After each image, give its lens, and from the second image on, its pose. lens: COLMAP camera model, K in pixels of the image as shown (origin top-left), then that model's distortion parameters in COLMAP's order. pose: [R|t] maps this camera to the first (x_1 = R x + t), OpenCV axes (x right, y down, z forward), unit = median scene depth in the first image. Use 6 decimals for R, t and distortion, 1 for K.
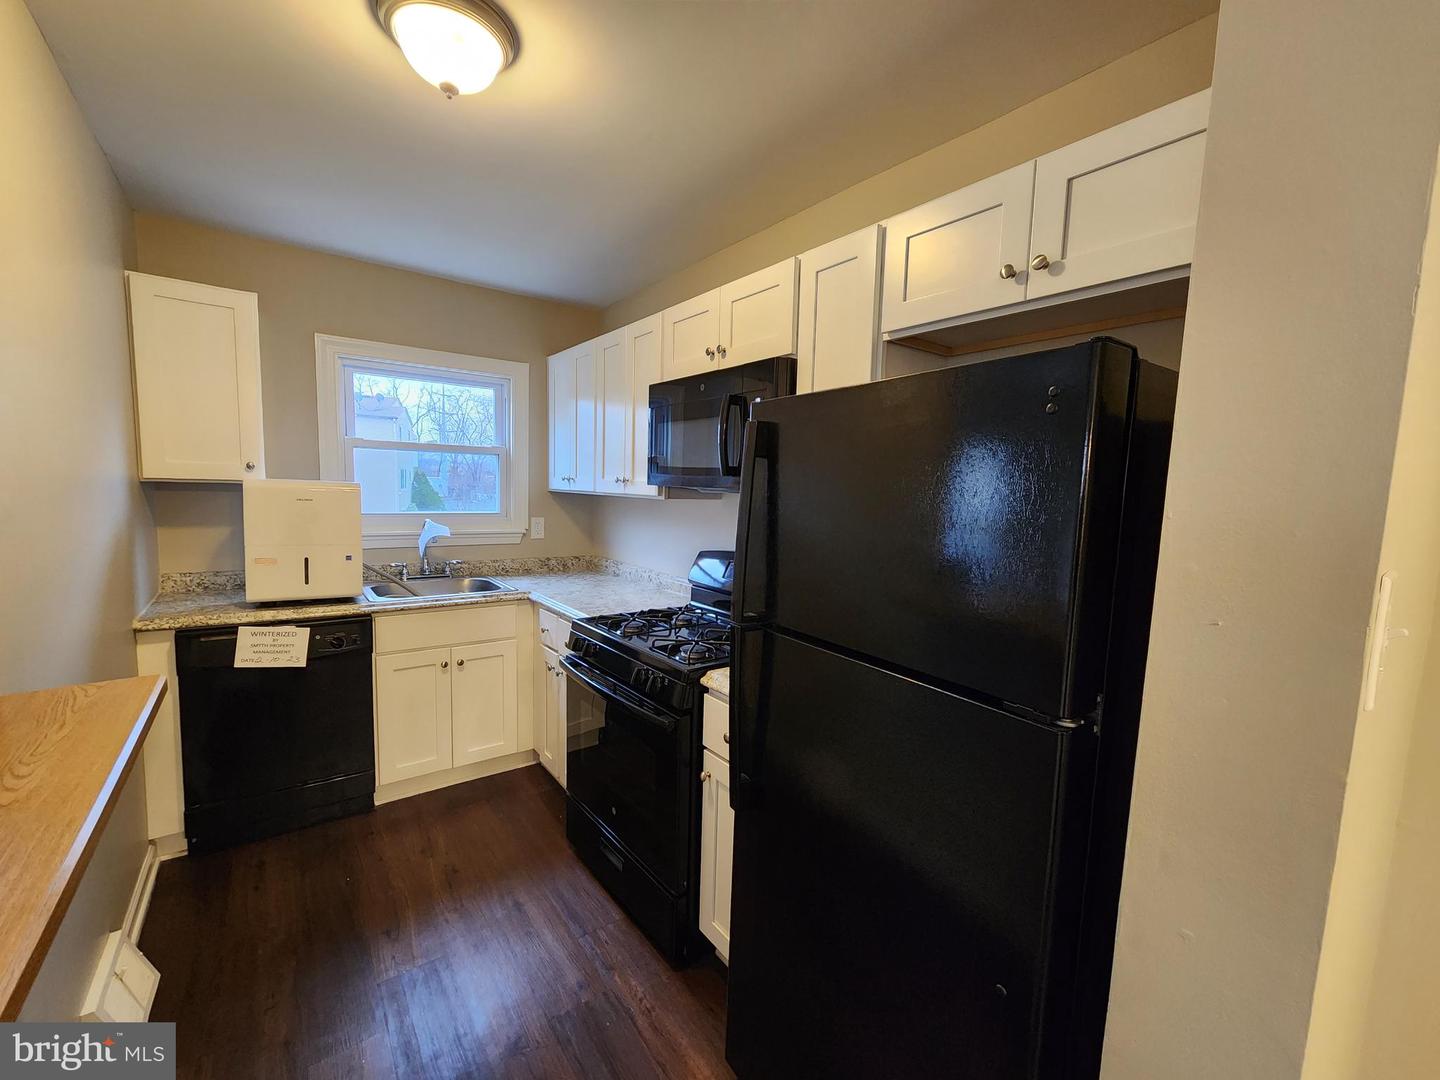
lens RADIAL K [[611.5, 0, 720.5], [0, 611.5, 546.0], [0, 0, 1]] dist [0.011067, -0.000409]
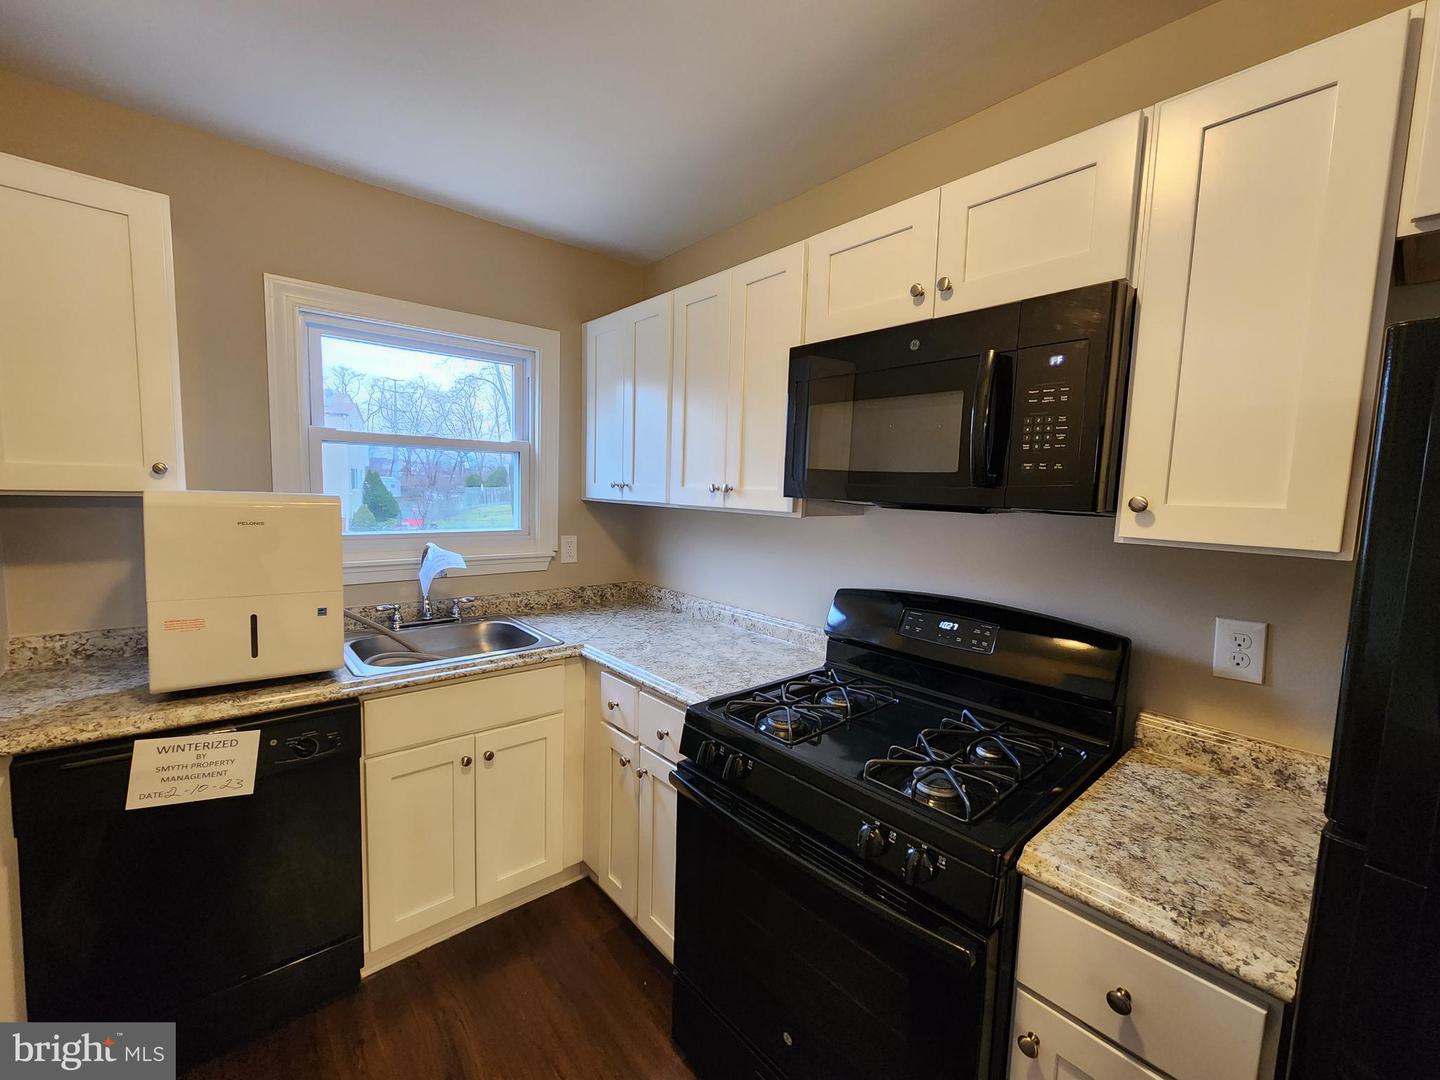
lens RADIAL K [[605.3, 0, 720.0], [0, 605.3, 540.0], [0, 0, 1]] dist [-0.001524, 0.005781]
pose [[0.997490, -0.007304, 0.070430, -0.221460], [0.007817, 0.999945, -0.007015, -0.045346], [-0.070375, 0.007548, 0.997492, 0.319314]]
